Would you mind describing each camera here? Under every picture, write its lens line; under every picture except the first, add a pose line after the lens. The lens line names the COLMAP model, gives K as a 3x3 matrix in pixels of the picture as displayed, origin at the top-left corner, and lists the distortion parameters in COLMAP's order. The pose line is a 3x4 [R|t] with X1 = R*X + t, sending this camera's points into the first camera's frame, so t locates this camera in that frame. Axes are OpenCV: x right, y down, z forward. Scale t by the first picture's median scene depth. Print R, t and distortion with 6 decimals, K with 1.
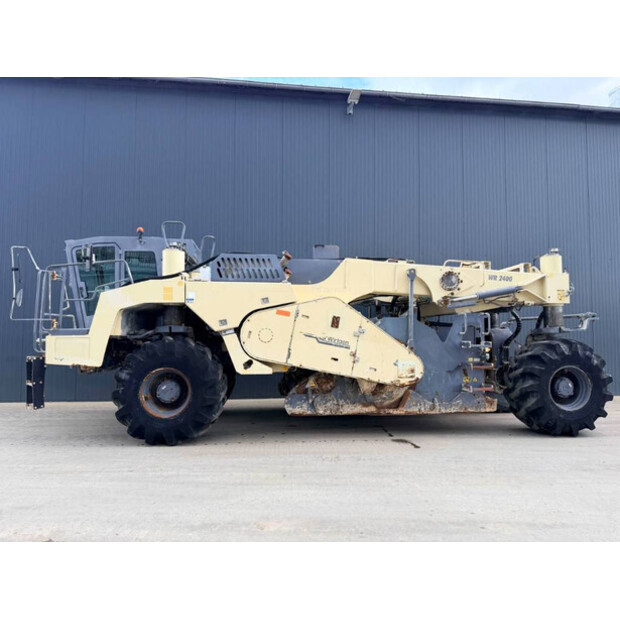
lens RADIAL K [[437.7, 0, 310.0], [0, 437.7, 310.0], [0, 0, 1]] dist [0.118997, -0.202485]
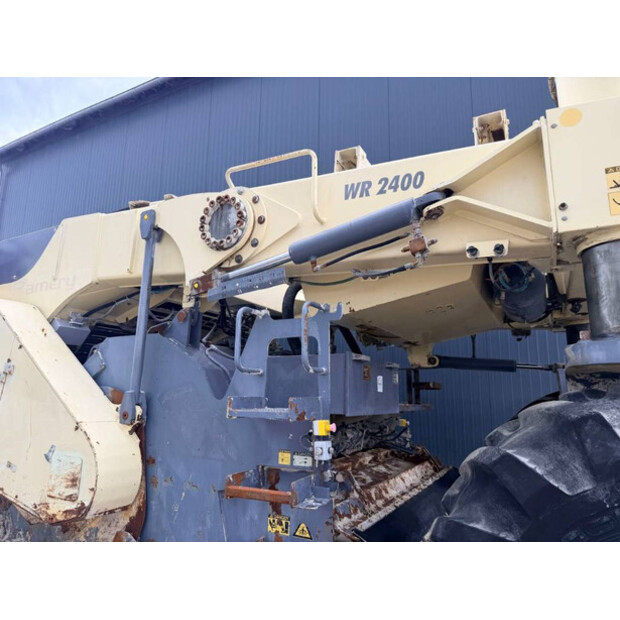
lens RADIAL K [[436.8, 0, 311.2], [0, 436.8, 307.0], [0, 0, 1]] dist [0.075776, -0.108232]
pose [[0.824036, -0.102845, -0.557125, 0.577462], [0.022678, 0.988585, -0.148949, 0.056065], [0.566084, 0.110104, 0.816962, 0.778579]]
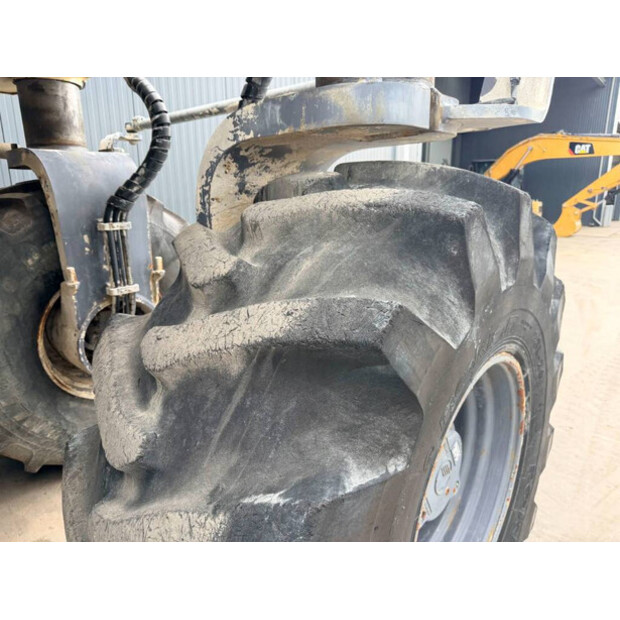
lens RADIAL K [[437.7, 0, 310.0], [0, 437.7, 310.0], [0, 0, 1]] dist [0.118997, -0.202485]
pose [[0.737677, -0.173190, 0.652563, 0.452799], [-0.029705, 0.957277, 0.287642, 0.070052], [-0.674500, -0.231571, 0.701016, 0.959191]]
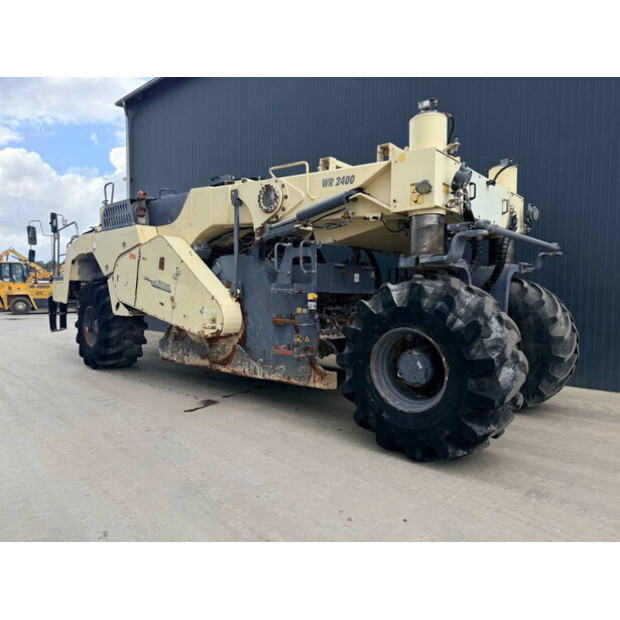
lens RADIAL K [[437.7, 0, 310.0], [0, 437.7, 310.0], [0, 0, 1]] dist [0.118997, -0.202485]
pose [[0.671885, 0.034527, -0.739850, 0.911996], [0.038771, 0.995904, 0.081685, 0.058111], [0.739640, -0.083568, 0.667794, 0.576184]]
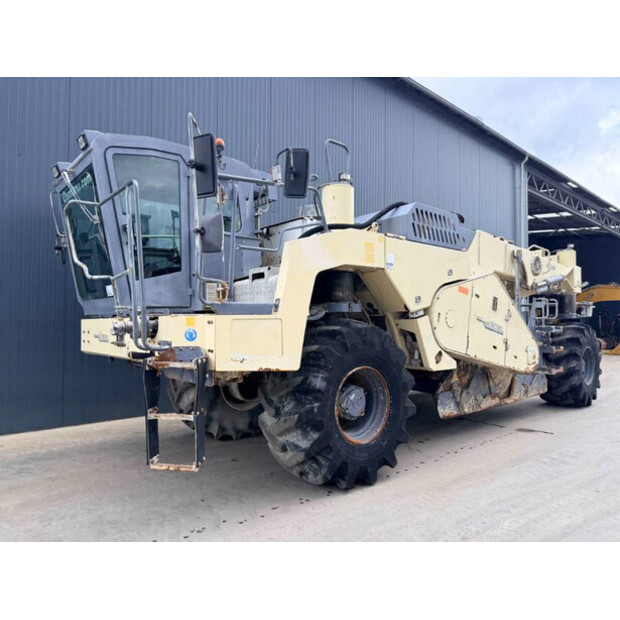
lens RADIAL K [[437.7, 0, 310.0], [0, 437.7, 310.0], [0, 0, 1]] dist [0.118997, -0.202485]
pose [[0.818148, 0.019745, 0.574669, -0.697776], [-0.037007, 0.999146, 0.018357, 0.035458], [-0.573816, -0.036286, 0.818180, 0.477879]]
